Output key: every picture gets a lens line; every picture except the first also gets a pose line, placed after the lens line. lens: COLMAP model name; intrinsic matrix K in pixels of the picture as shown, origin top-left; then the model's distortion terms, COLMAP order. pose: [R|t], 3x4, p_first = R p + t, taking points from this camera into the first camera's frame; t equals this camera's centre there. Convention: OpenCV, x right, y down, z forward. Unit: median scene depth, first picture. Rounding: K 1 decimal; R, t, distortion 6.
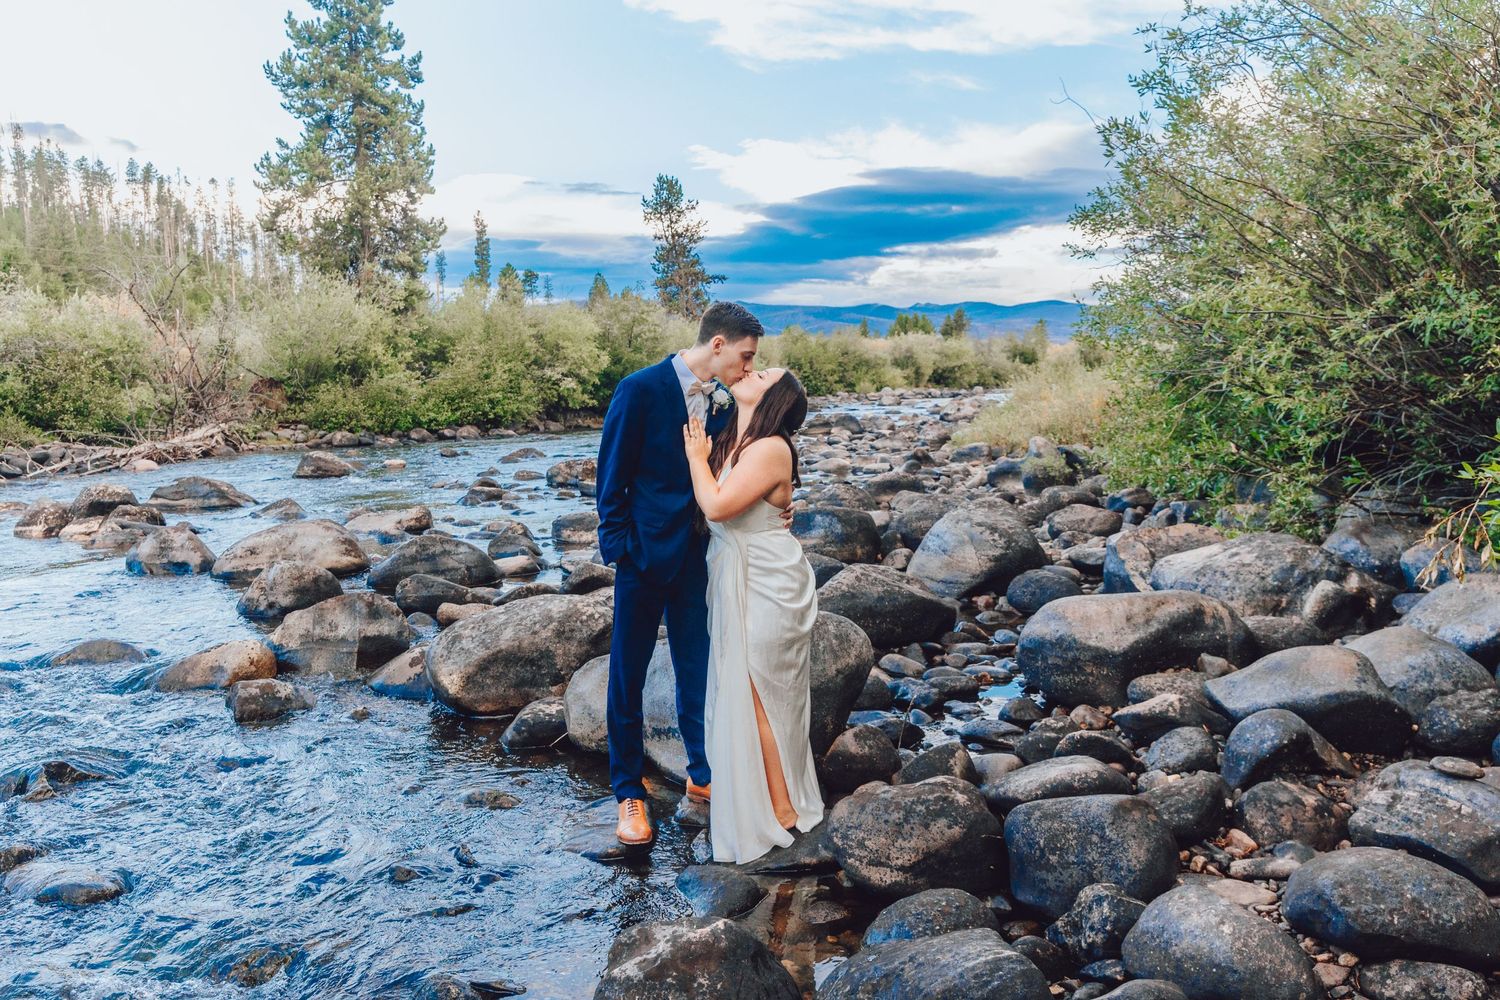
lens RADIAL K [[1346.3, 0, 747.1], [0, 1346.3, 499.1], [0, 0, 1]] dist [-0.006252, 0.003682]
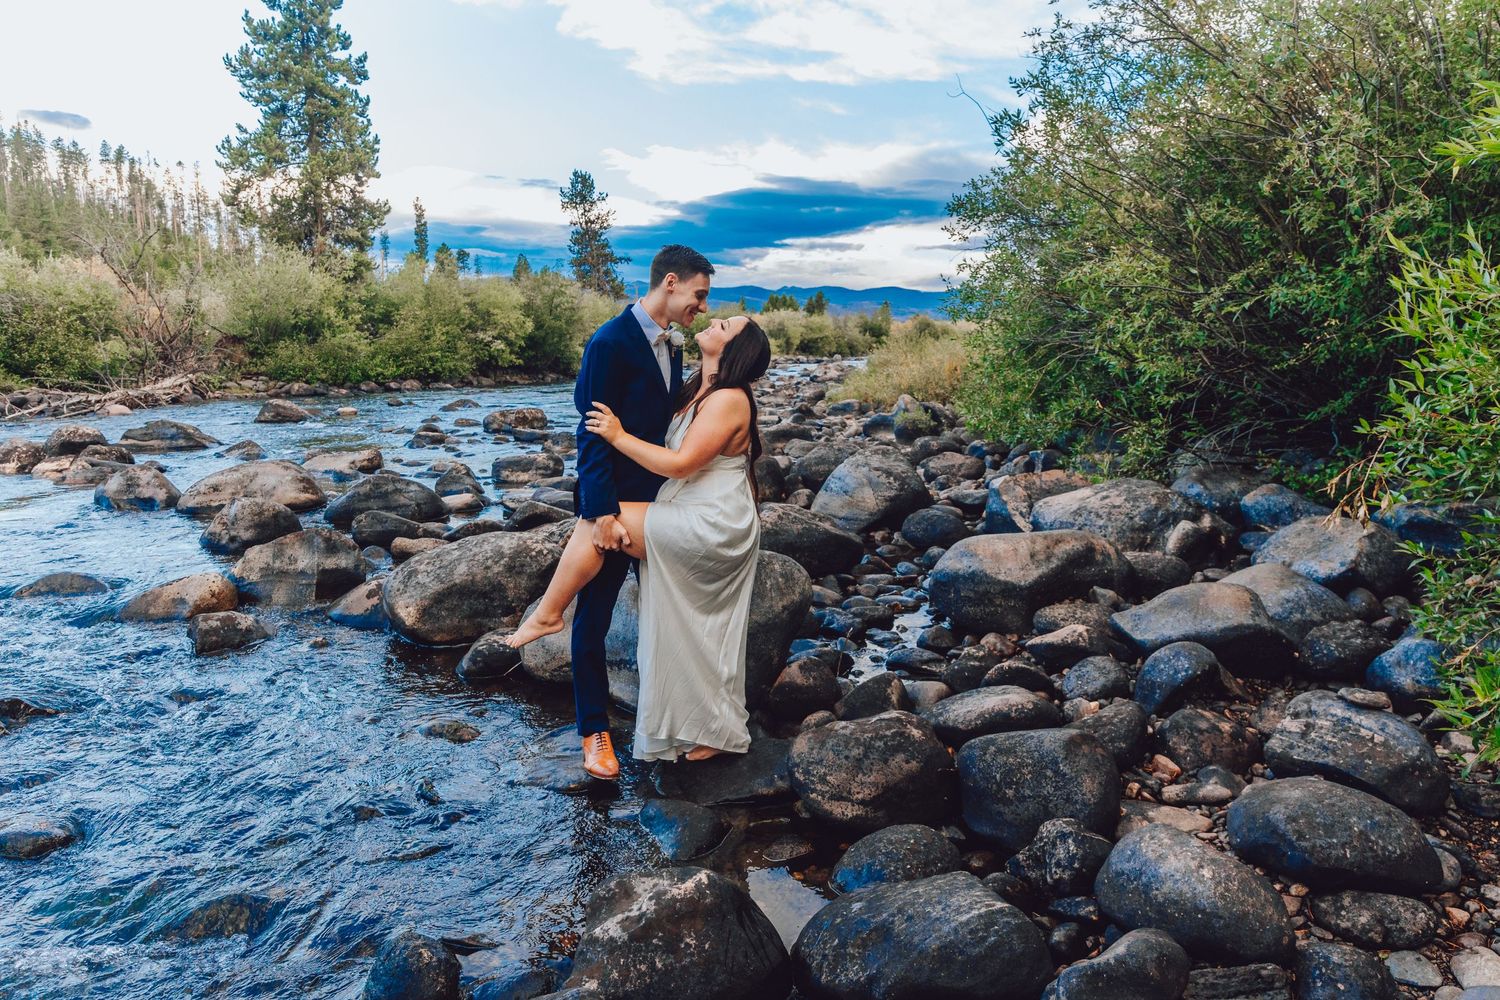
lens RADIAL K [[1077.7, 0, 756.1], [0, 1077.7, 501.3], [0, 0, 1]] dist [-0.003288, 0.000333]
pose [[0.994172, 0.003797, 0.107742, -0.032058], [-0.009402, 0.998626, 0.051561, -0.000217], [-0.107398, -0.052274, 0.992841, 0.107714]]
